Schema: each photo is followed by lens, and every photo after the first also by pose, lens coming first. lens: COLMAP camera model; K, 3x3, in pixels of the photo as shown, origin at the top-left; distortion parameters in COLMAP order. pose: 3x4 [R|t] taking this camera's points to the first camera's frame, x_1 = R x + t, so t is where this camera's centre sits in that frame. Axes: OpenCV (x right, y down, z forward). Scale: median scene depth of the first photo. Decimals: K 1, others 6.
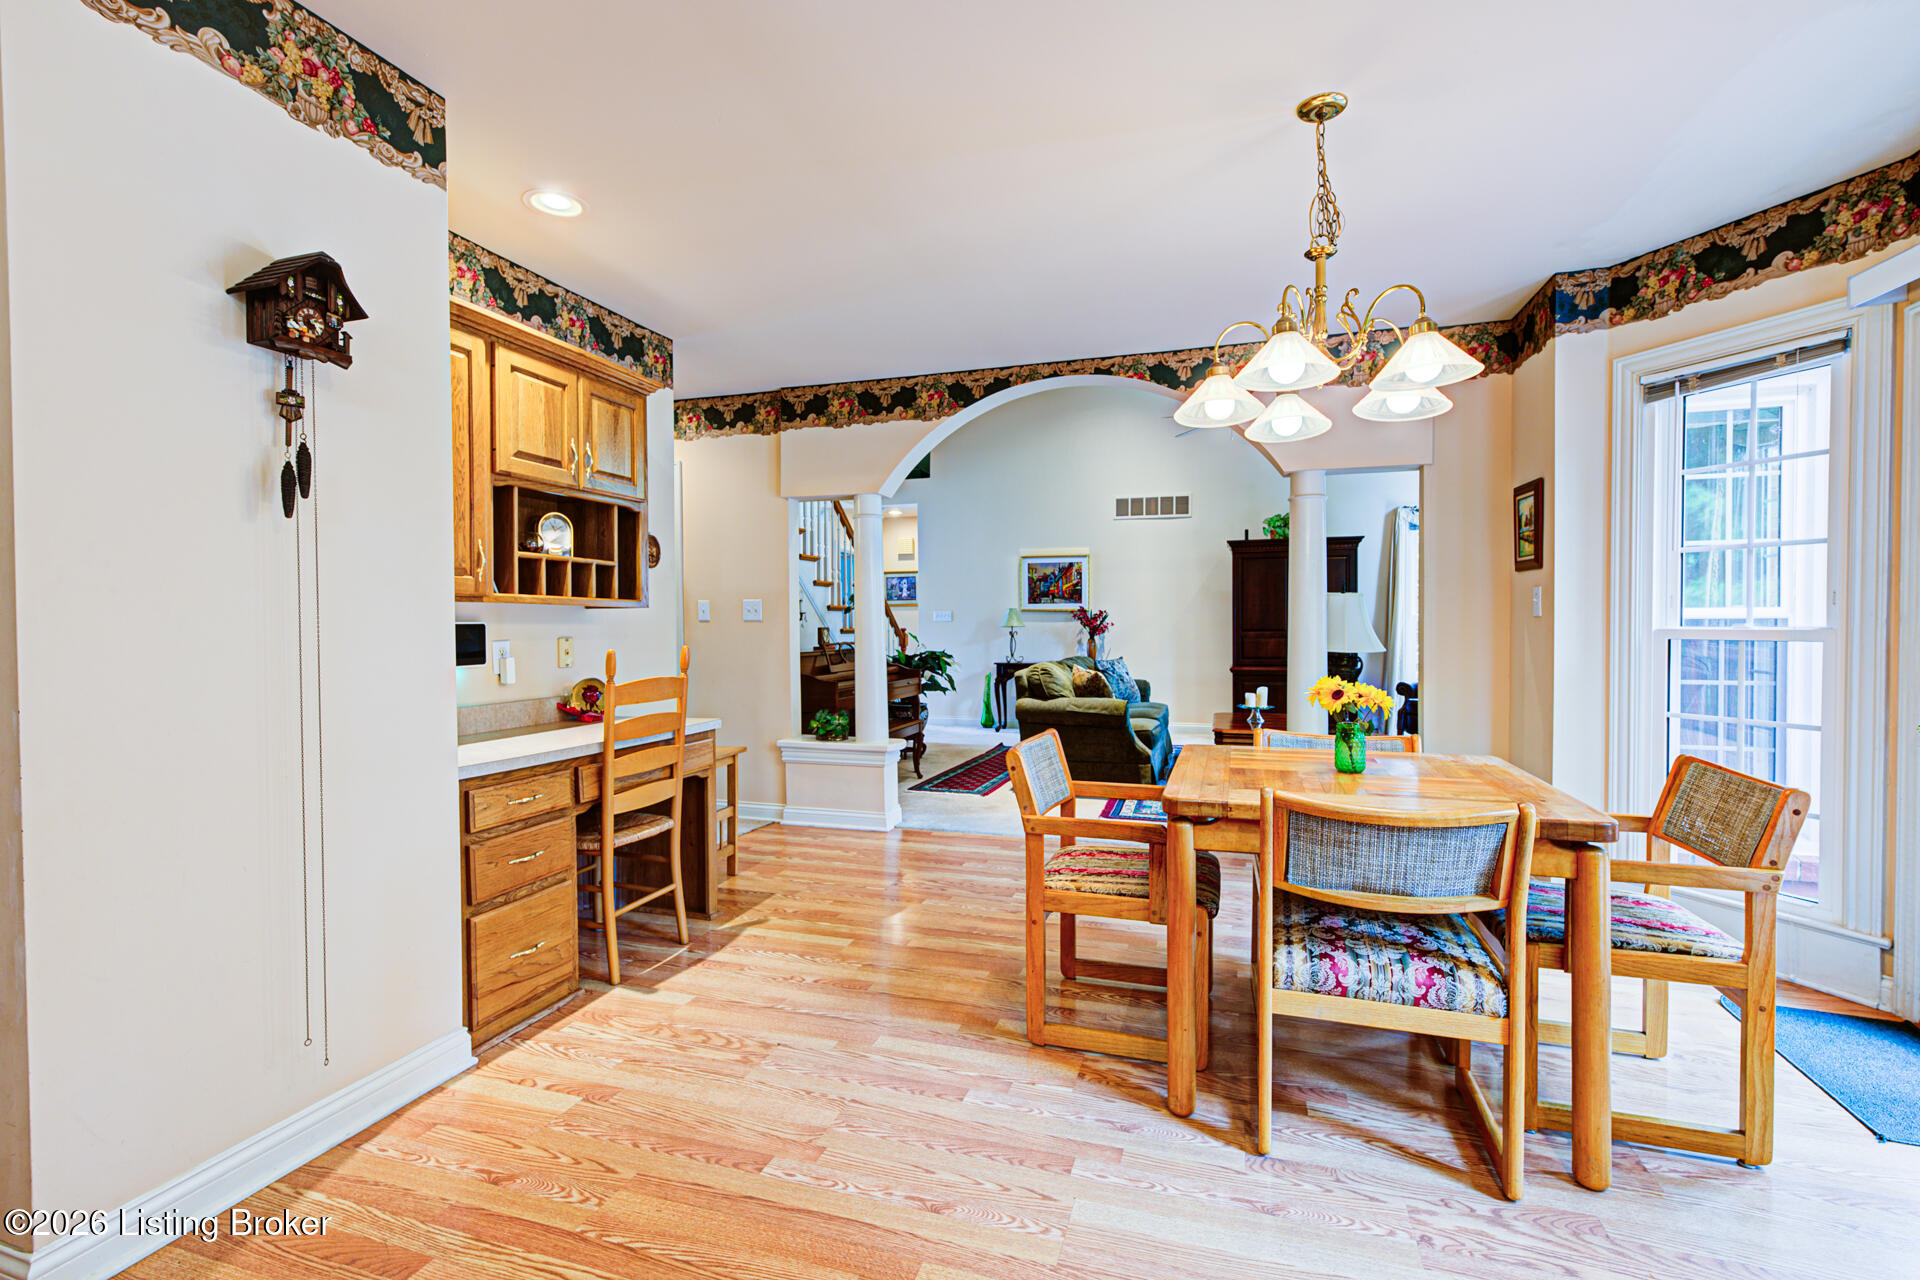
lens RADIAL K [[845.5, 0, 961.5], [0, 845.5, 636.9], [0, 0, 1]] dist [0.001349, -0.000507]
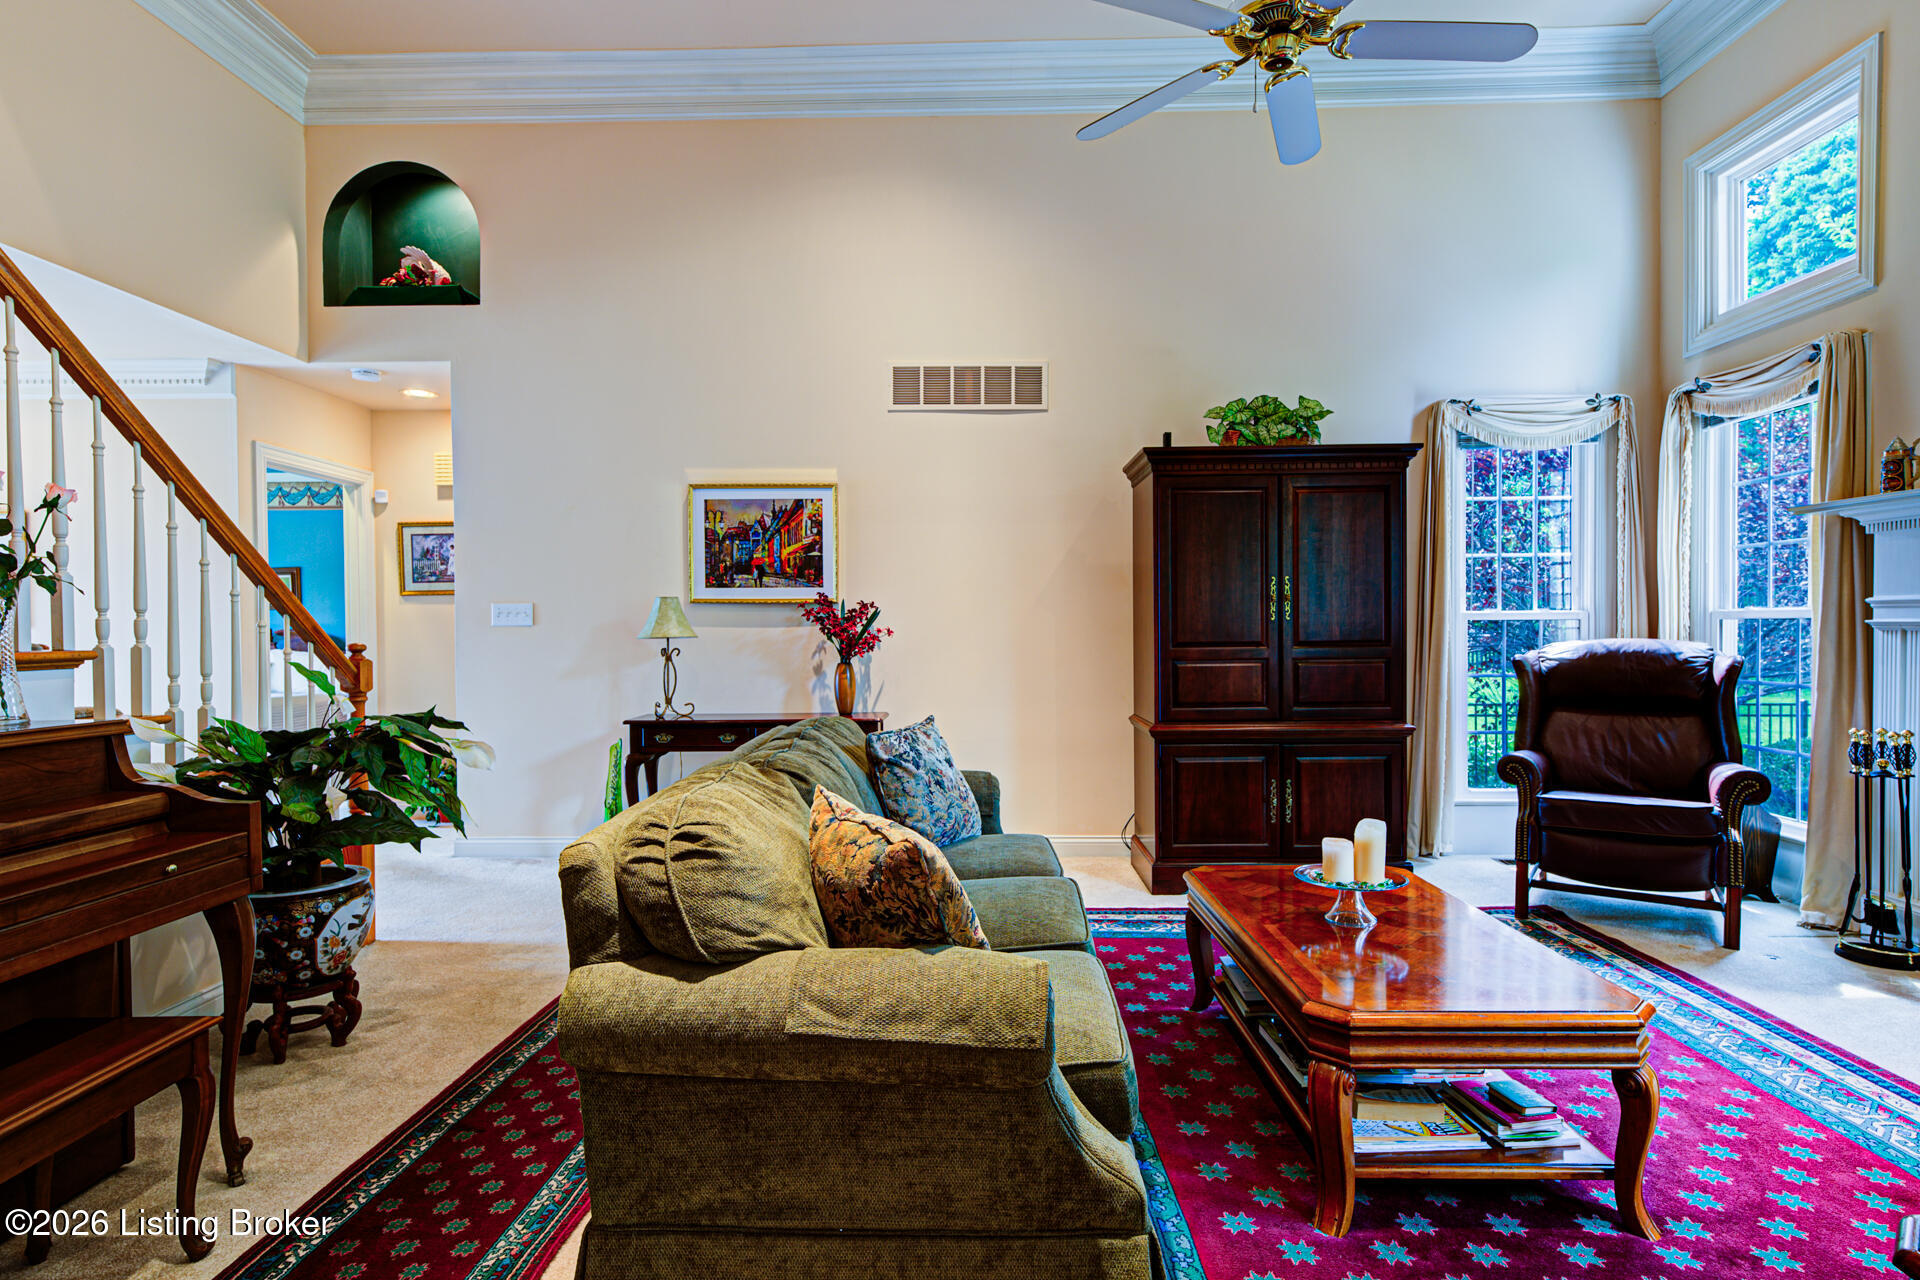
lens RADIAL K [[1013.9, 0, 953.7], [0, 1013.9, 631.8], [0, 0, 1]] dist [0.004297, 0.000110]
pose [[0.960347, -0.002629, 0.278794, 0.056581], [0.005803, 0.999927, -0.010562, -0.008795], [-0.278746, 0.011761, 0.960293, 0.449412]]
